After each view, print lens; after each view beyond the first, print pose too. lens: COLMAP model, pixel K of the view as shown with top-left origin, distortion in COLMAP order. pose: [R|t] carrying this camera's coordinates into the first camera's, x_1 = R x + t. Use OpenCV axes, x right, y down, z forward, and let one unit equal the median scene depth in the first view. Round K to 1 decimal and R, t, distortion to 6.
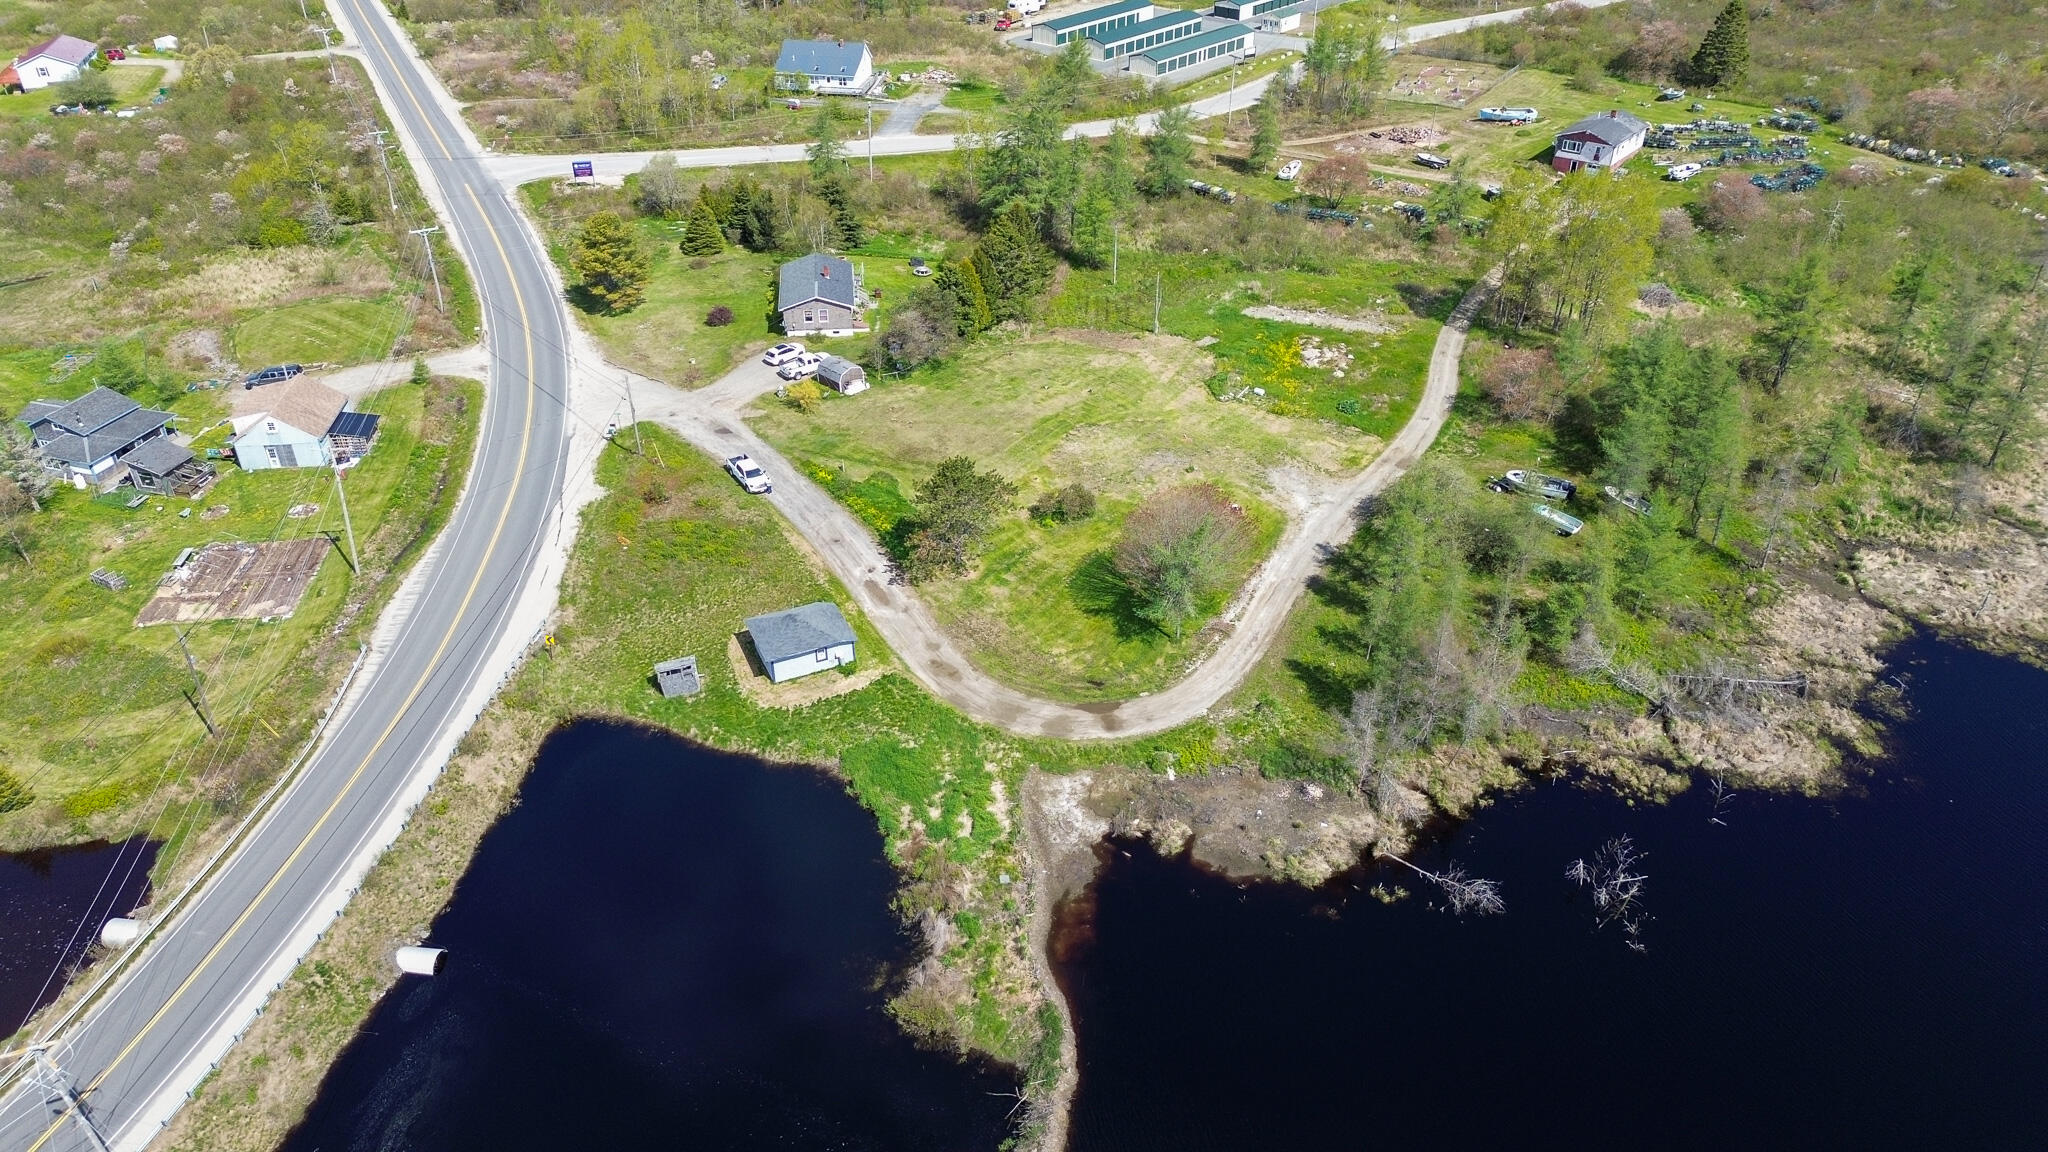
lens RADIAL K [[1441.7, 0, 1025.5], [0, 1441.7, 571.3], [0, 0, 1]] dist [0.079909, -0.081468]
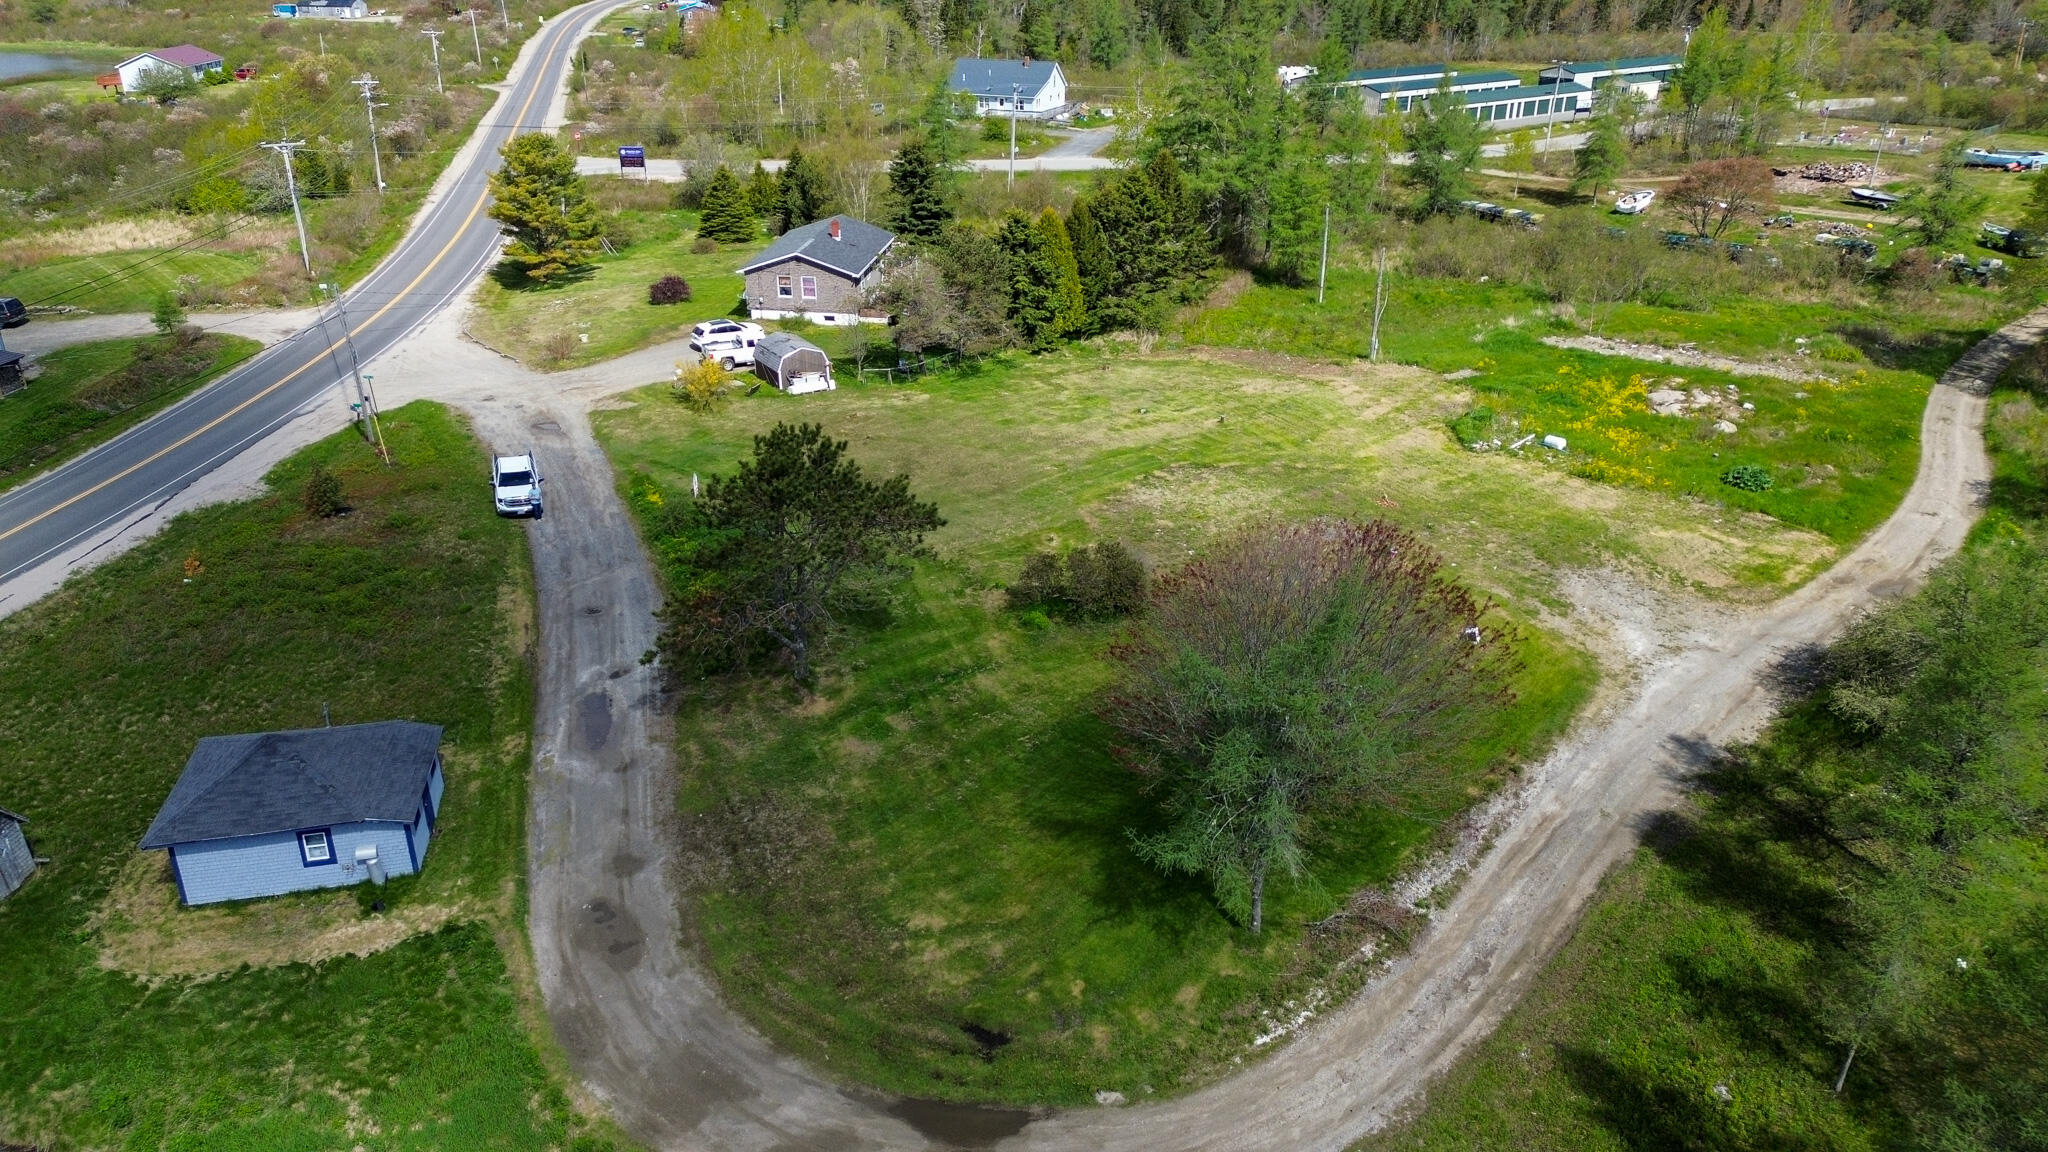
lens RADIAL K [[1441.7, 0, 1025.1], [0, 1441.7, 563.0], [0, 0, 1]] dist [0.079909, -0.081468]
pose [[0.975124, 0.094540, -0.200489, 0.112031], [-0.123598, 0.982726, -0.137746, 0.012613], [0.184003, 0.159099, 0.969964, 0.616769]]
